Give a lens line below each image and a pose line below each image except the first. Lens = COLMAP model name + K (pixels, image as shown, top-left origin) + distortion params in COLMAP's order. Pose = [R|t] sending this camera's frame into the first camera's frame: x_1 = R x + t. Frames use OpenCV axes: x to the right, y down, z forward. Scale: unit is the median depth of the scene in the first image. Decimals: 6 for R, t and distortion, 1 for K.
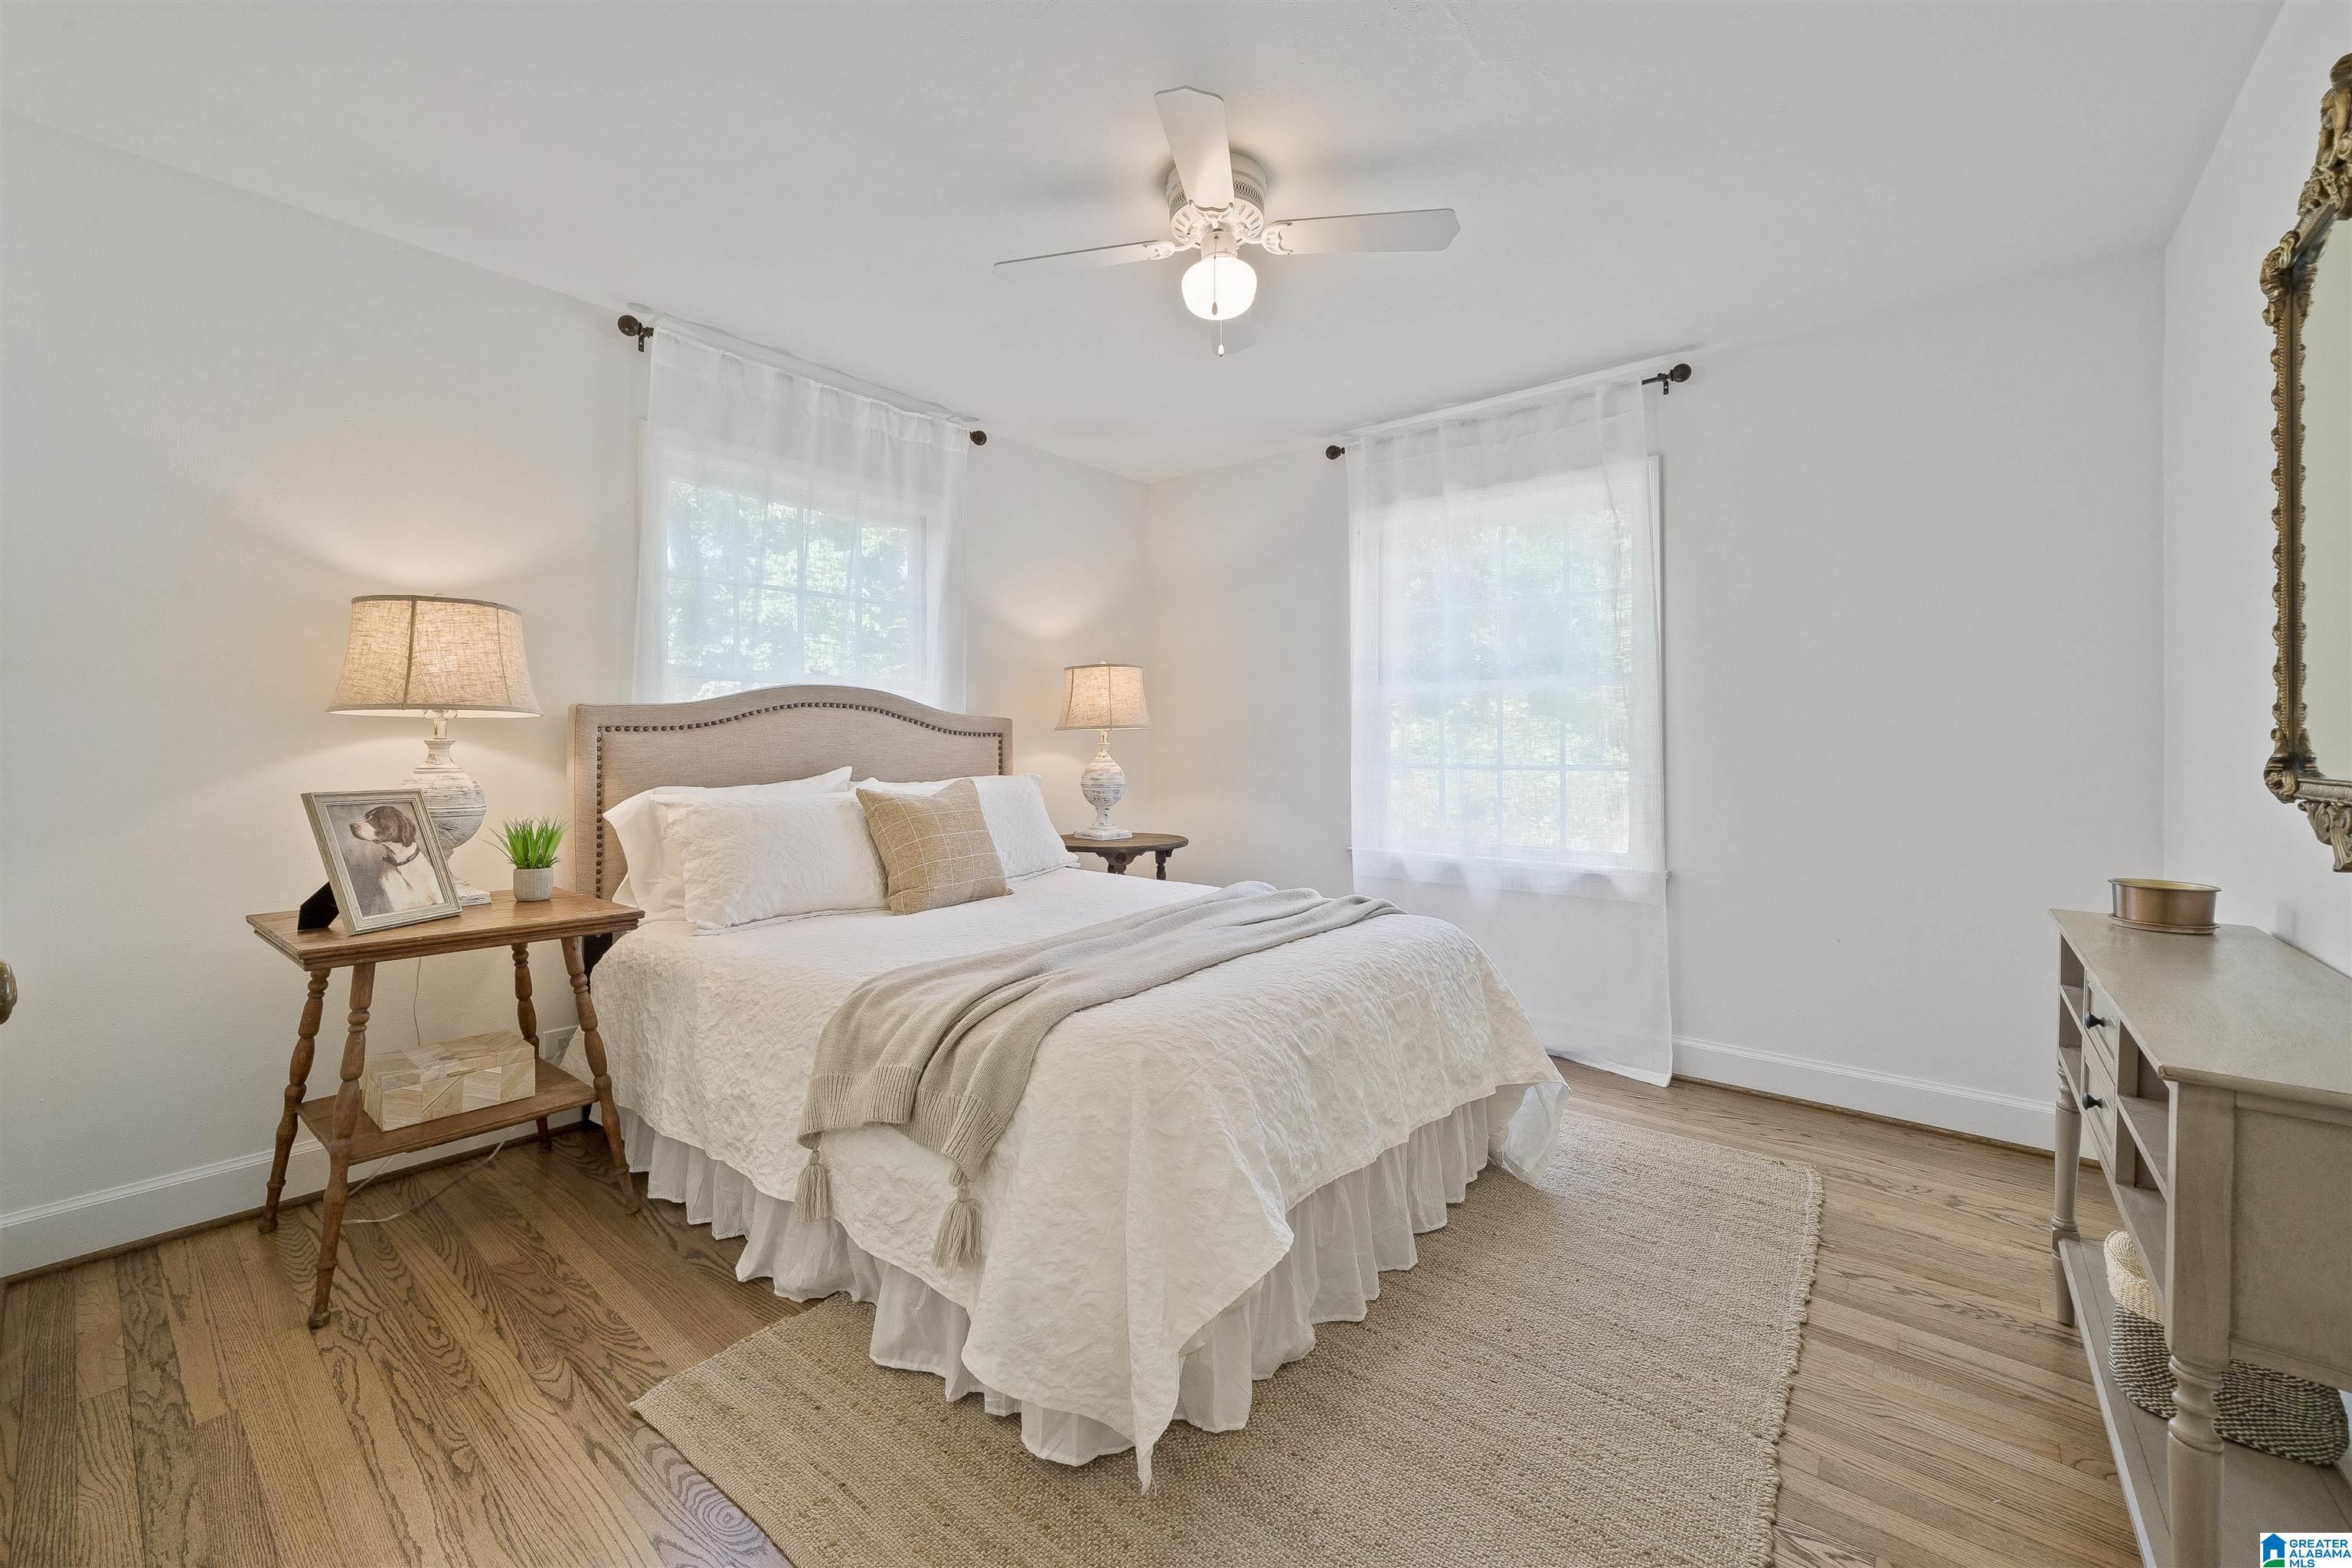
lens RADIAL K [[916.3, 0, 1176.4], [0, 916.3, 779.6], [0, 0, 1]] dist [-0.000056, -0.000010]
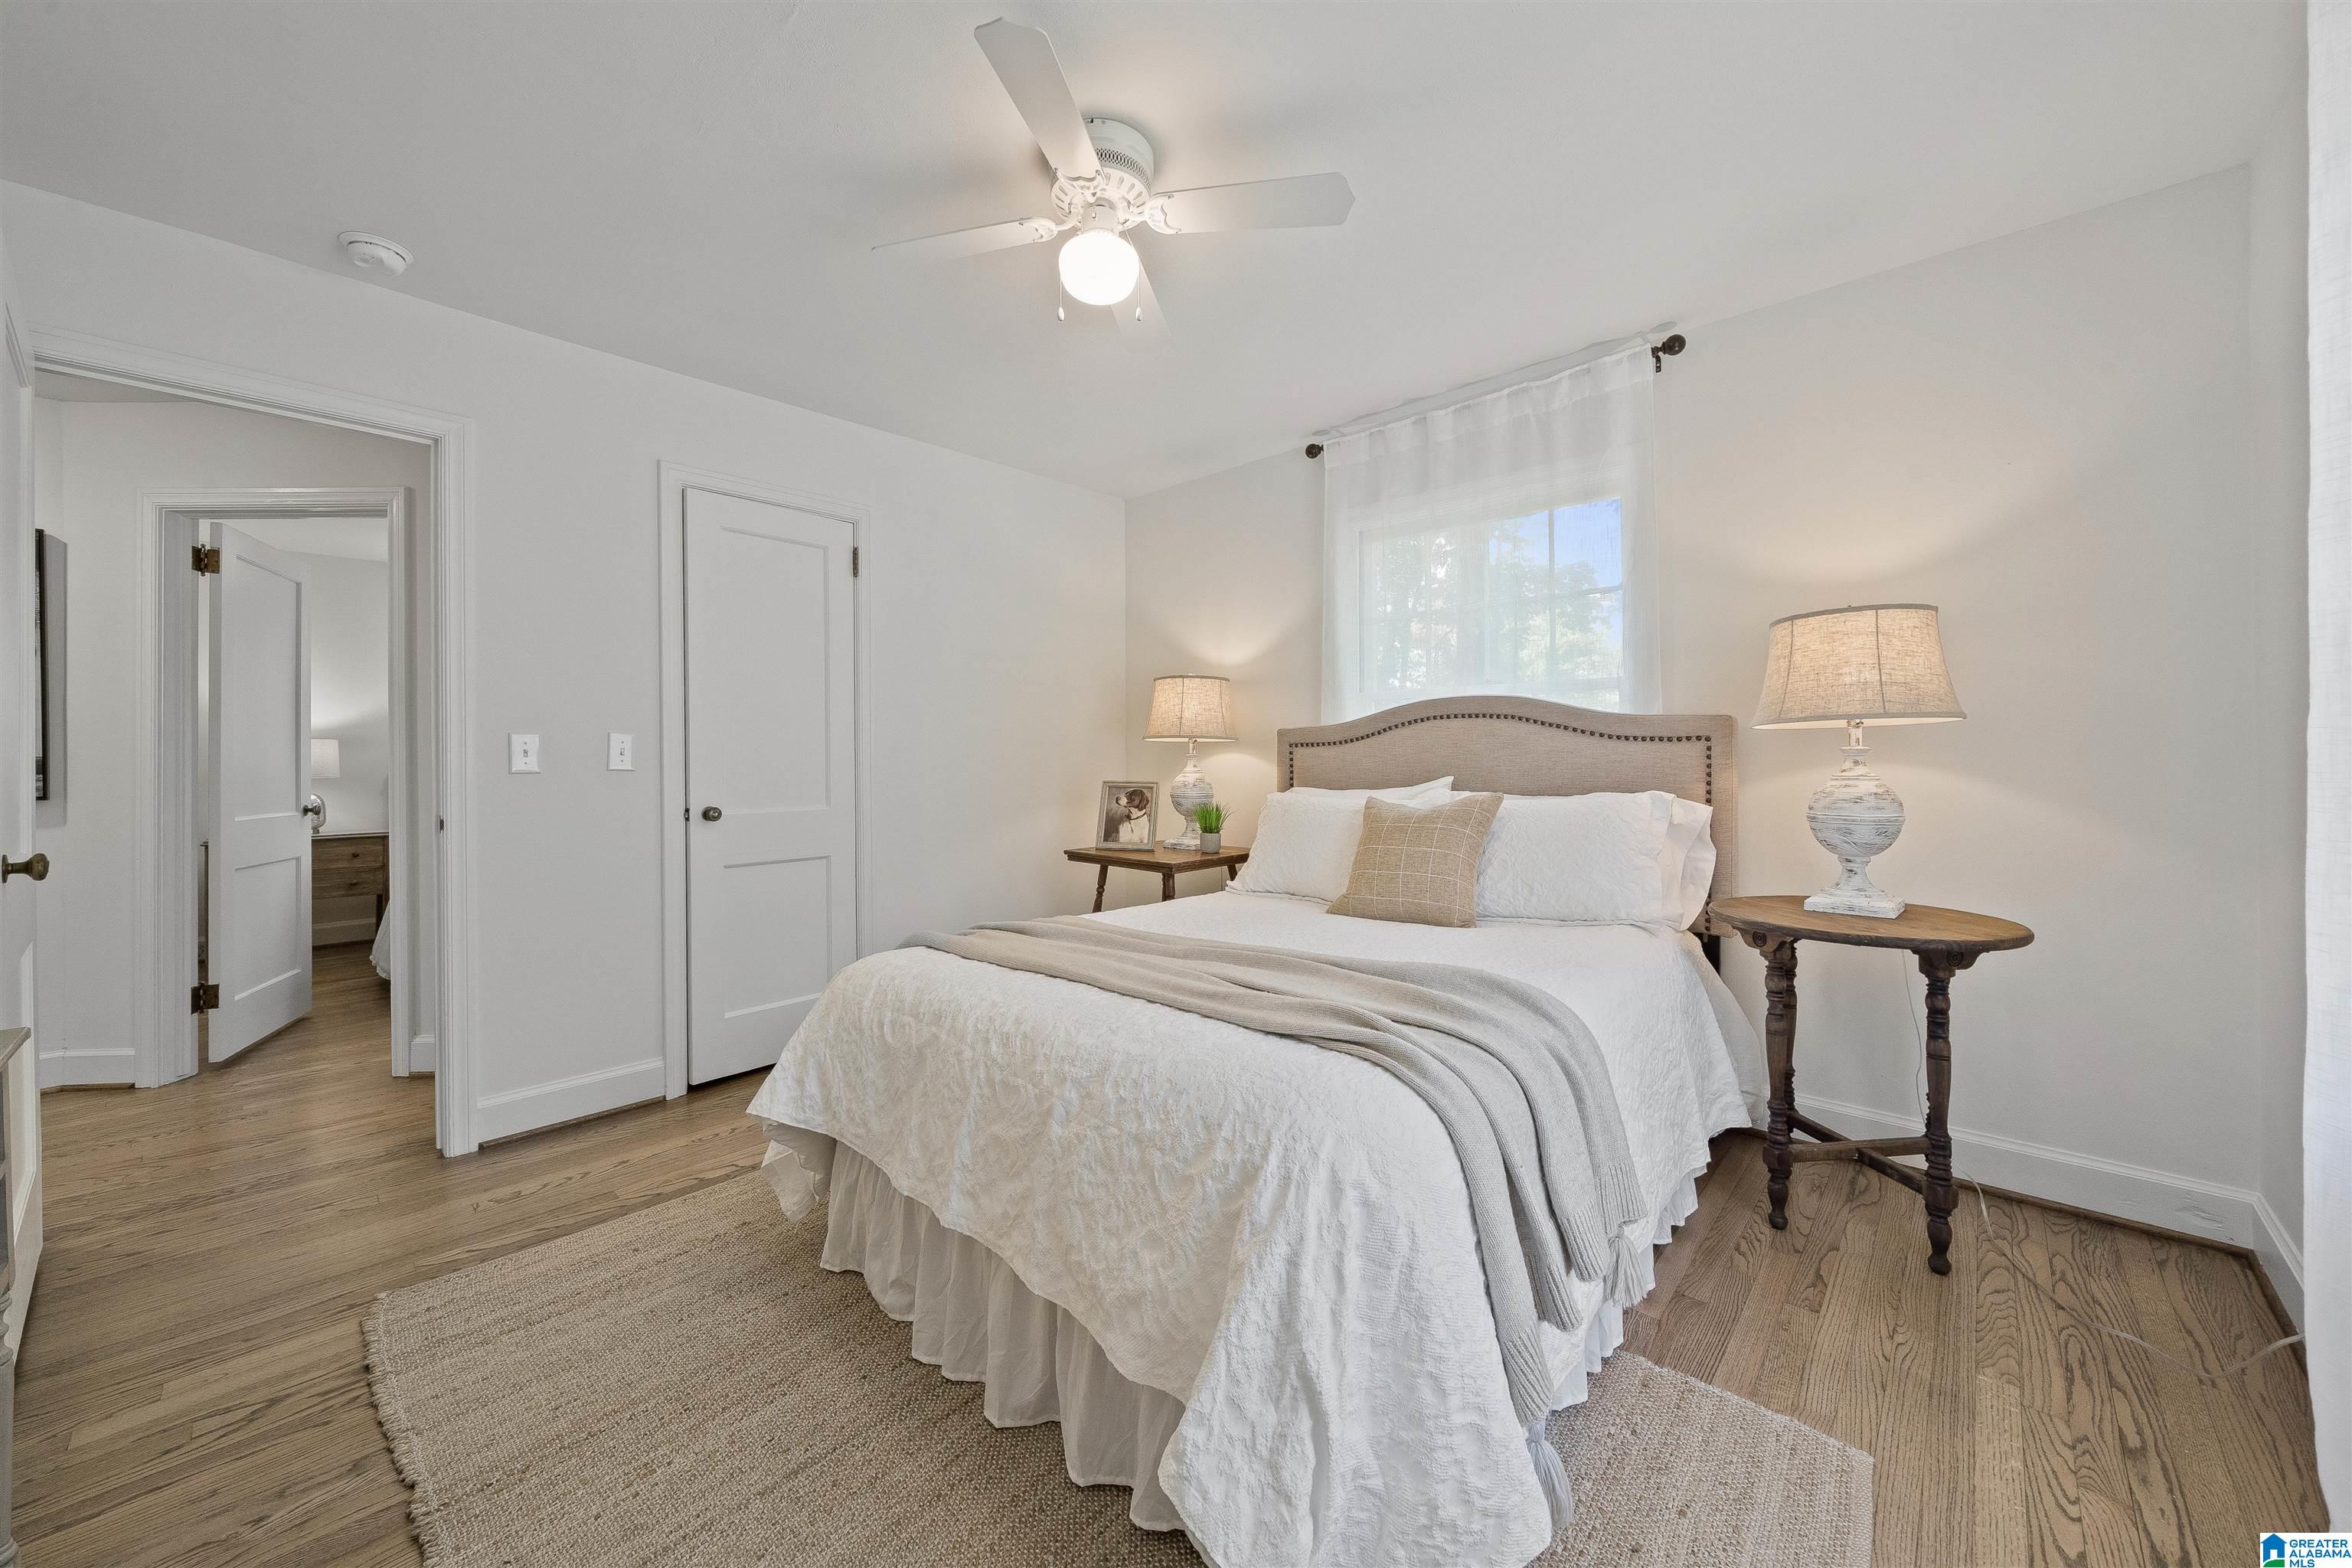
lens RADIAL K [[874.5, 0, 1176.0], [0, 874.5, 784.0], [0, 0, 1]] dist [-0.000016, 0.000006]
pose [[-0.056773, 0.028833, -0.997971, 0.647011], [-0.029410, 0.999101, 0.030539, -0.027232], [0.997954, 0.031084, -0.055874, 0.776211]]
